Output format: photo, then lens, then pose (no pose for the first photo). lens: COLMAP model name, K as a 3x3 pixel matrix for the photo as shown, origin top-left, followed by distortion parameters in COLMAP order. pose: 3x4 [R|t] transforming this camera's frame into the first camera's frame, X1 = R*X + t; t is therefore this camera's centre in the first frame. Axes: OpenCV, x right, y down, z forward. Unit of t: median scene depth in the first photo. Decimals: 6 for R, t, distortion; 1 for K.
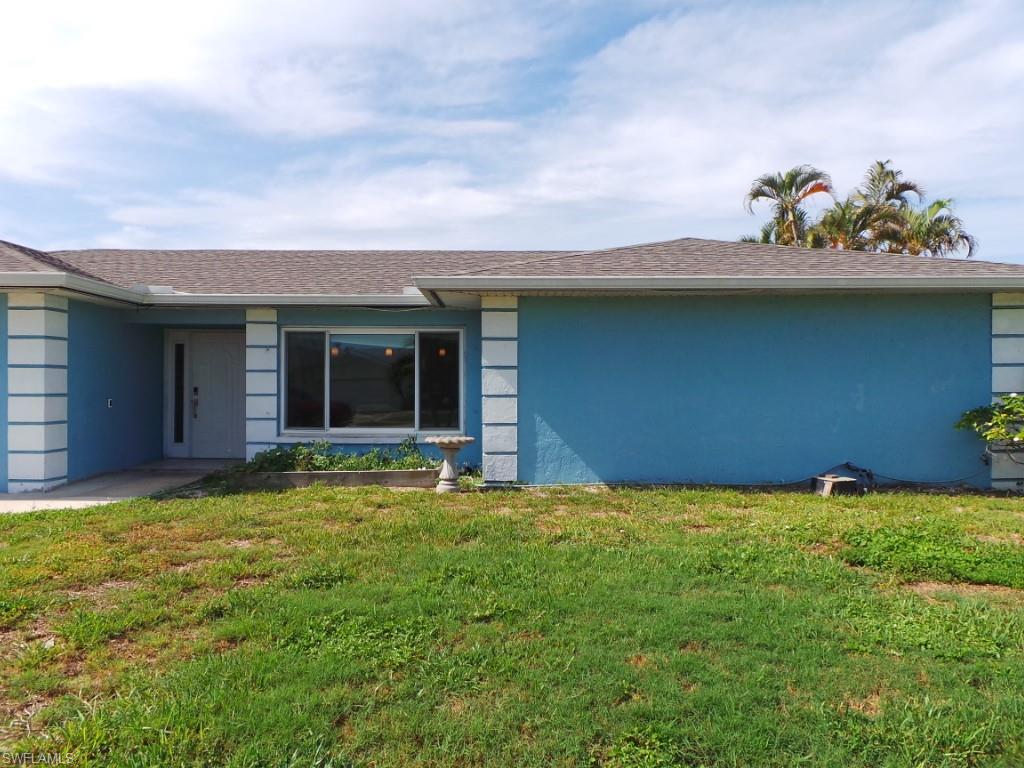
lens RADIAL K [[692.6, 0, 513.4], [0, 692.6, 386.4], [0, 0, 1]] dist [-0.005422, -0.002099]
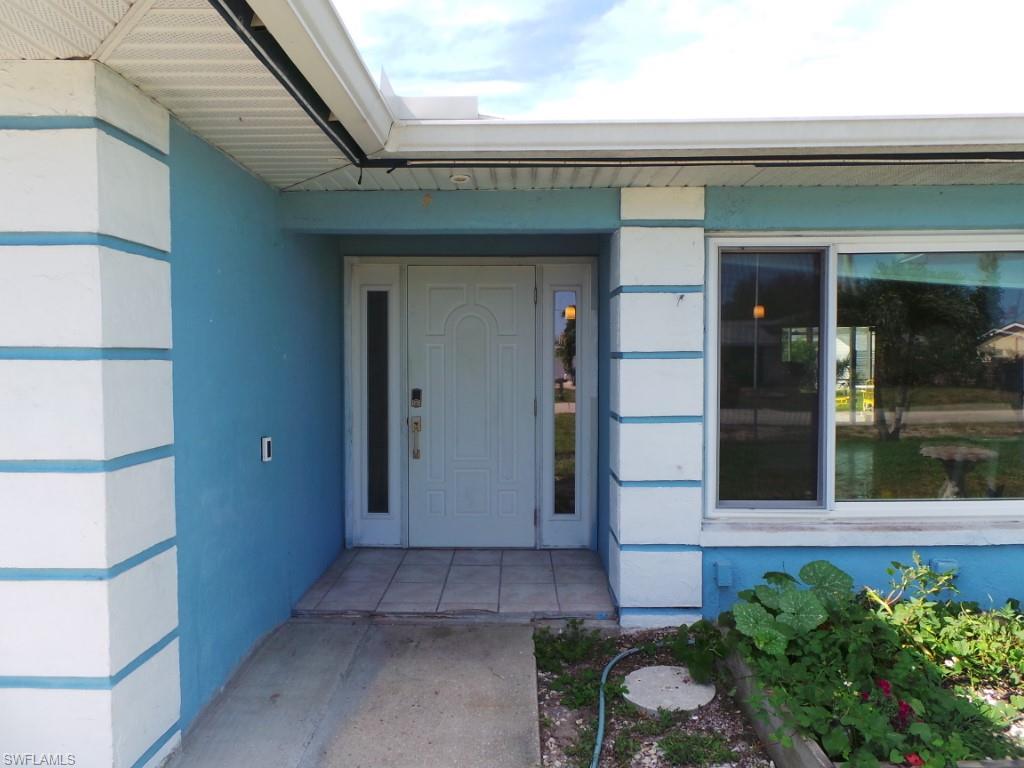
lens RADIAL K [[692.6, 0, 510.5], [0, 692.6, 380.9], [0, 0, 1]] dist [-0.005422, -0.002099]
pose [[0.999781, -0.009871, -0.018461, -0.438281], [0.010537, 0.999284, 0.036343, -0.022647], [0.018089, -0.036529, 0.999169, 0.625185]]
